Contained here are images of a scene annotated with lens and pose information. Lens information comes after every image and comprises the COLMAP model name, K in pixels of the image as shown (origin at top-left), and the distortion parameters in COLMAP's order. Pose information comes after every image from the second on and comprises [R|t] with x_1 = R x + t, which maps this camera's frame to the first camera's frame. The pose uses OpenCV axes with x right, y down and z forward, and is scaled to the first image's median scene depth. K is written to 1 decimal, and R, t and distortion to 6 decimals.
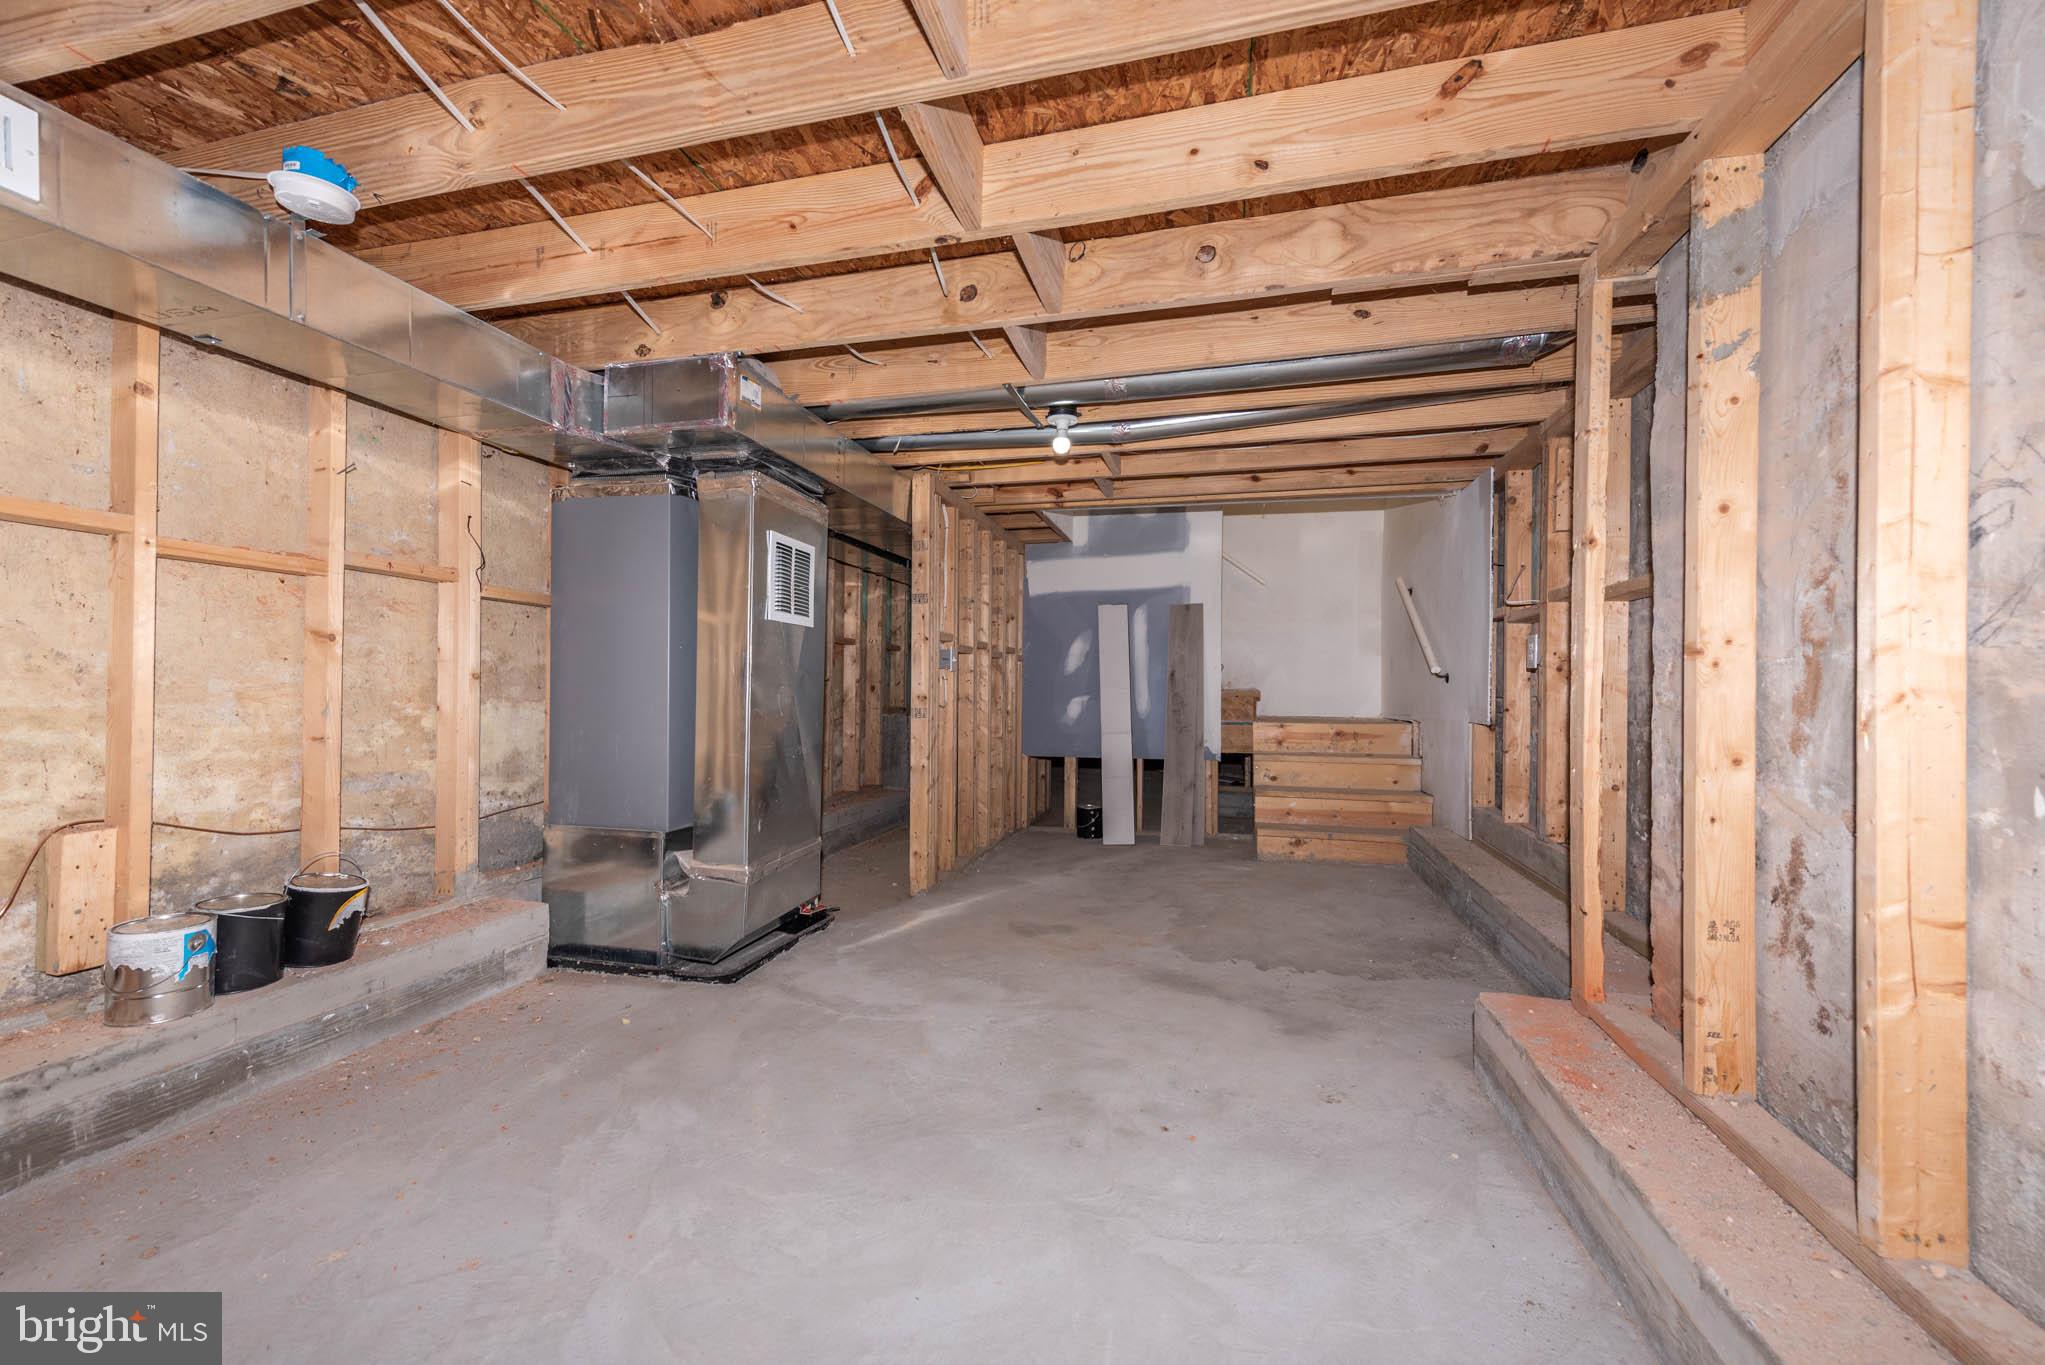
lens RADIAL K [[799.0, 0, 1043.5], [0, 799.0, 686.0], [0, 0, 1]] dist [0.023960, -0.005323]
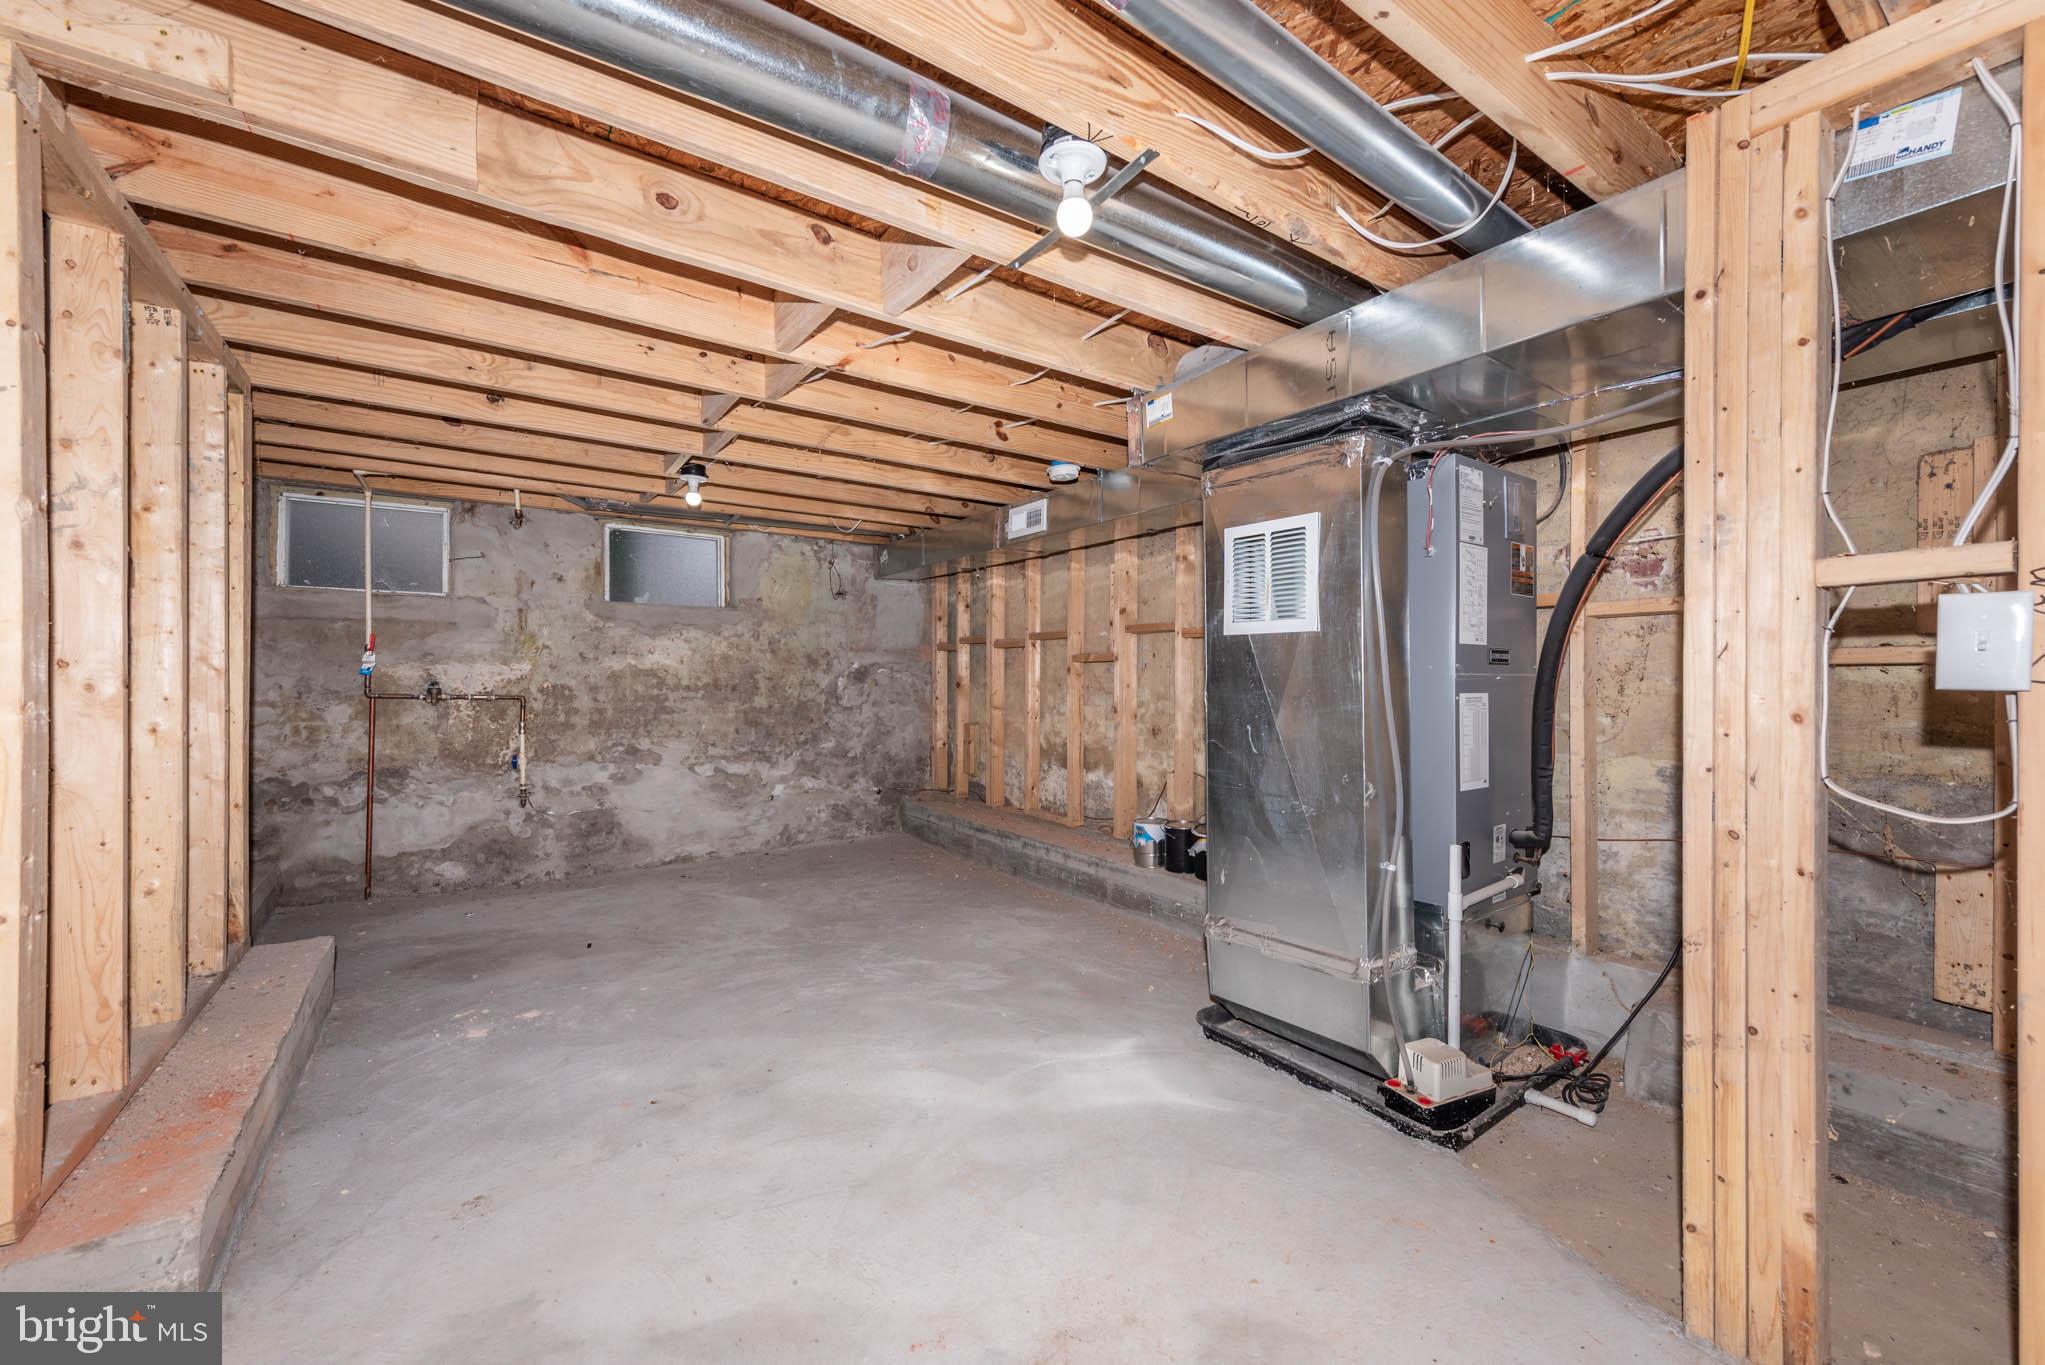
lens RADIAL K [[836.2, 0, 1043.7], [0, 836.2, 687.1], [0, 0, 1]] dist [0.016675, -0.006702]
pose [[-0.673941, -0.003143, -0.738779, 0.563502], [-0.001927, 0.999995, -0.002497, -0.033761], [0.738783, -0.000260, -0.673943, 1.877312]]
